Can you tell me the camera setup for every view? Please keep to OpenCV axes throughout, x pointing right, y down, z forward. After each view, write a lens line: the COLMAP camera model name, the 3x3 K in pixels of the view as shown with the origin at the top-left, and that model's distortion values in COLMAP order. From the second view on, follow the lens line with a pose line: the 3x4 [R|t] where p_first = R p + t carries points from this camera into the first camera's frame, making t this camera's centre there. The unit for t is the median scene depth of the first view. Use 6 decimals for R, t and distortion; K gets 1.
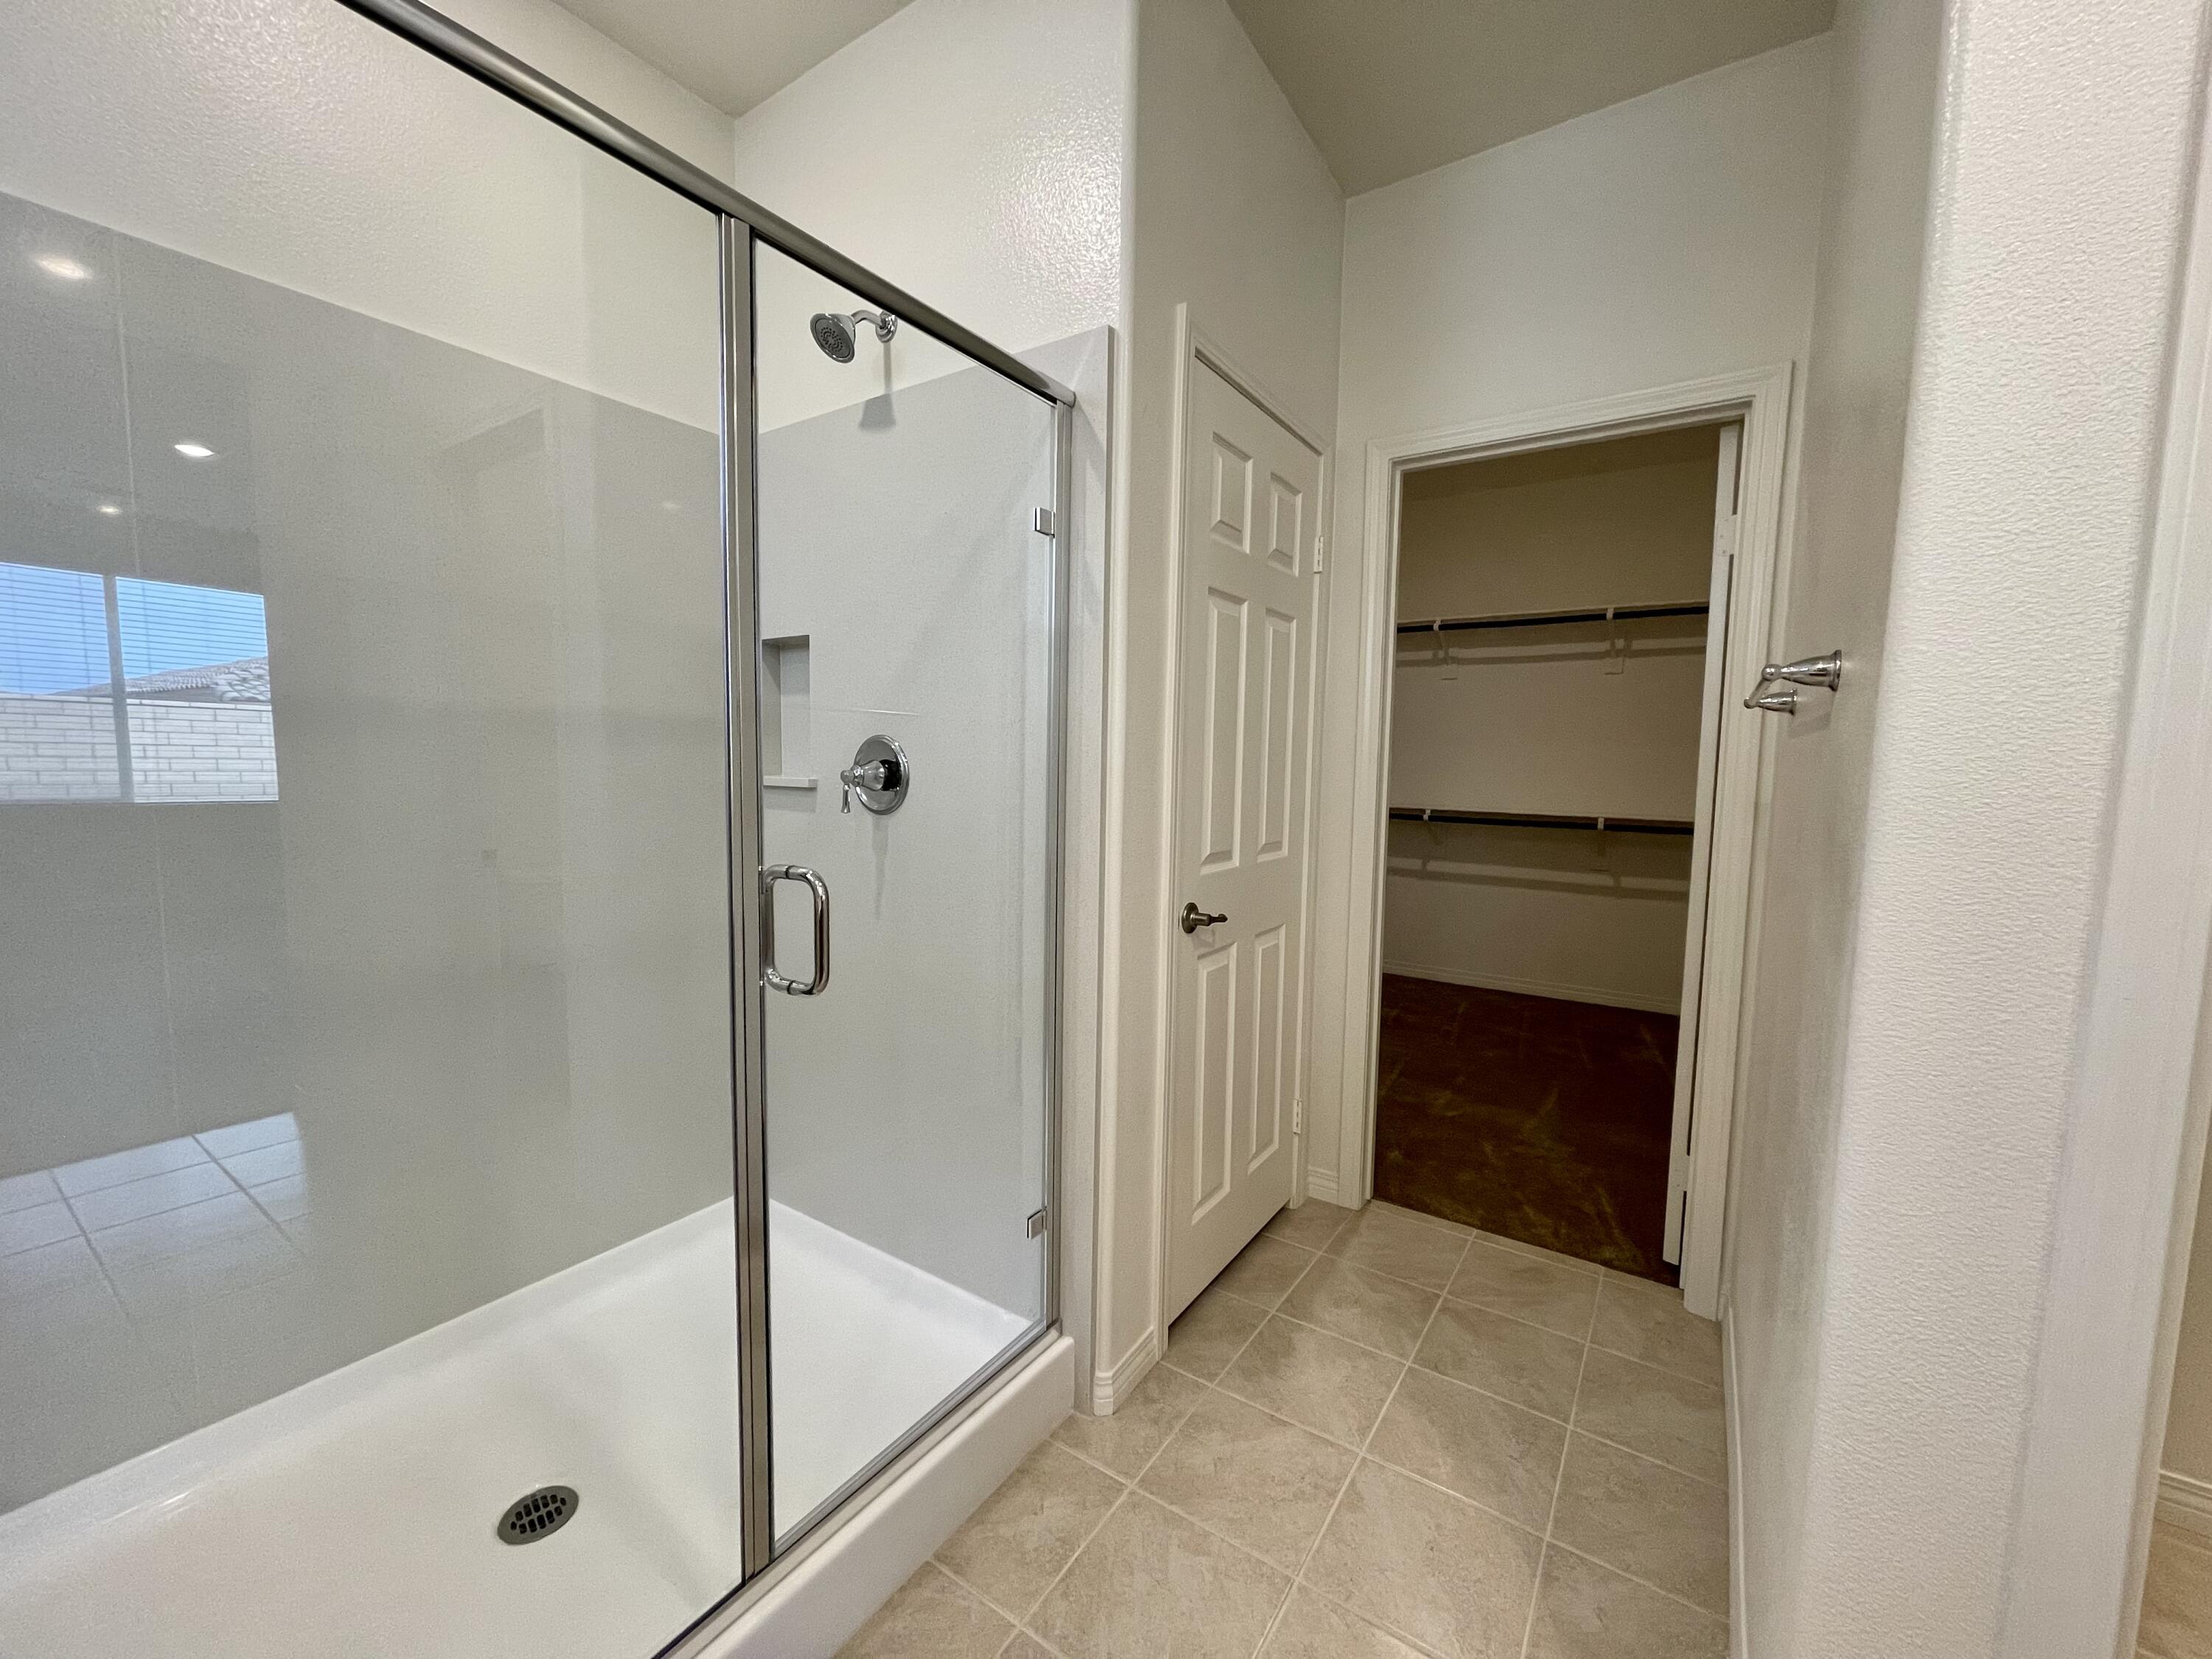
lens RADIAL K [[885.2, 0, 1094.9], [0, 885.2, 836.7], [0, 0, 1]] dist [-0.001142, 0.000063]
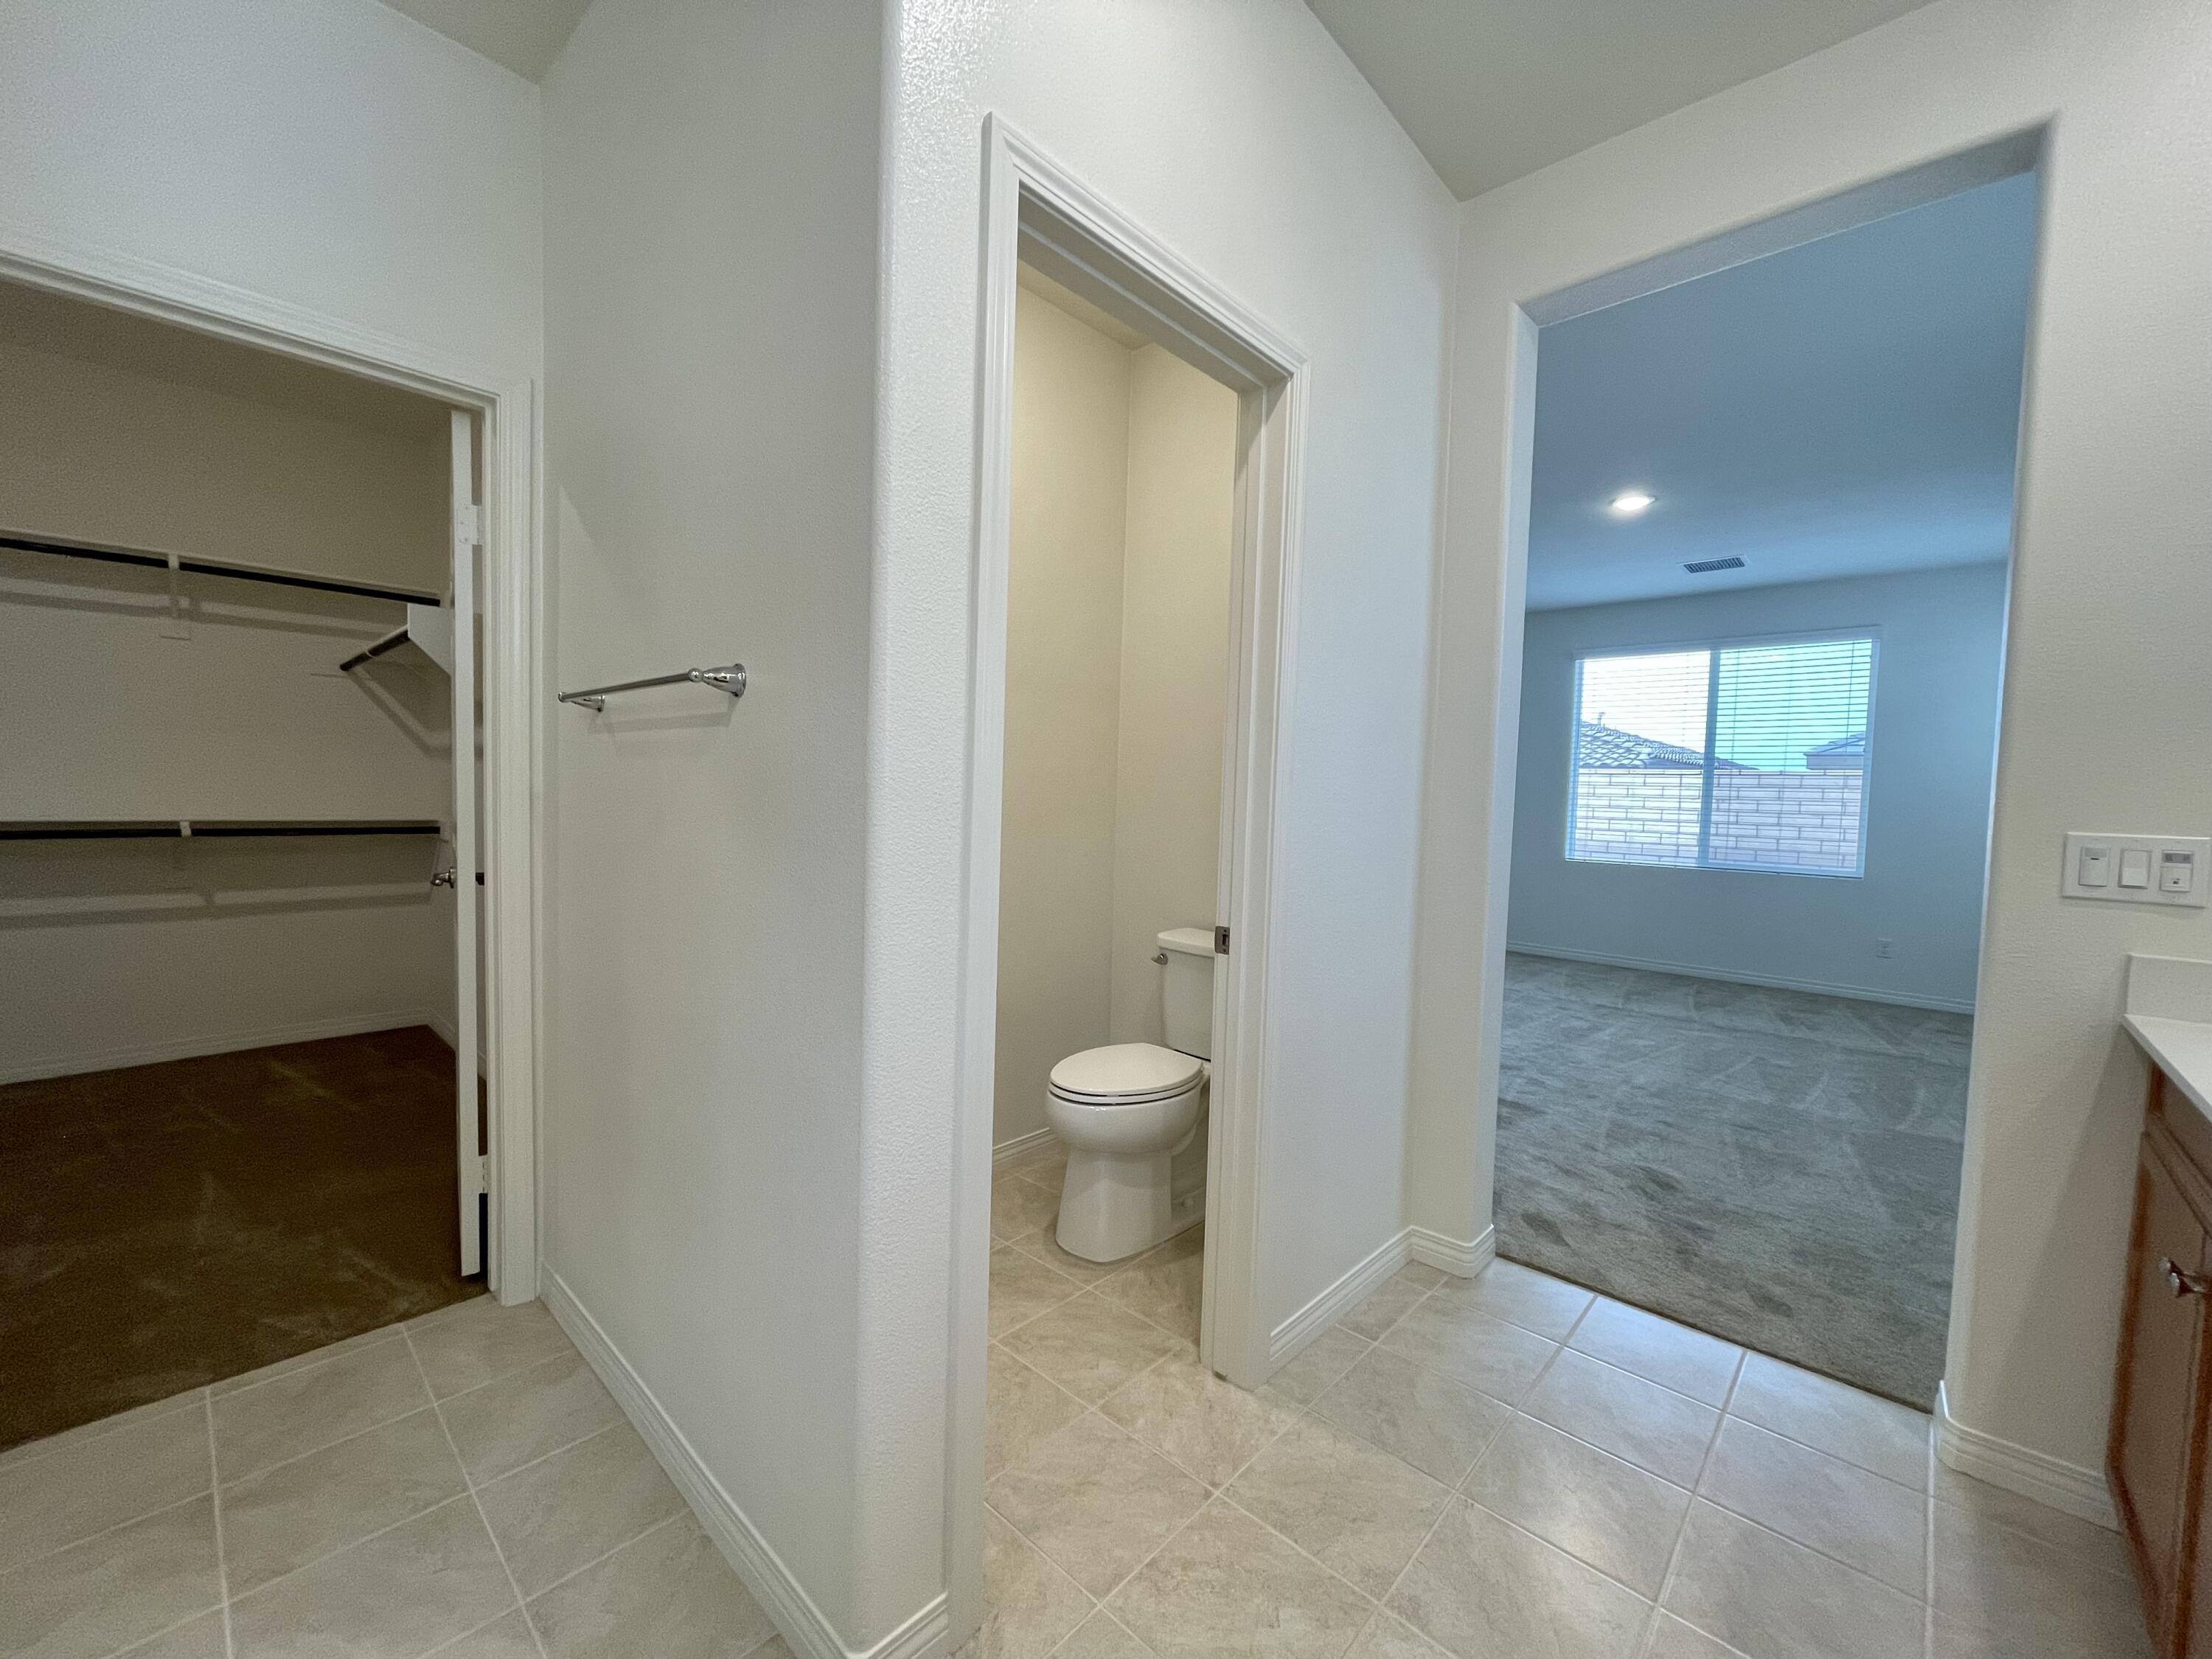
lens RADIAL K [[885.2, 0, 1094.9], [0, 885.2, 836.7], [0, 0, 1]] dist [-0.001142, 0.000063]
pose [[0.152781, -0.061717, 0.986331, -0.162840], [0.059759, 0.996799, 0.053115, -0.002203], [-0.986452, 0.050827, 0.155980, 0.158806]]
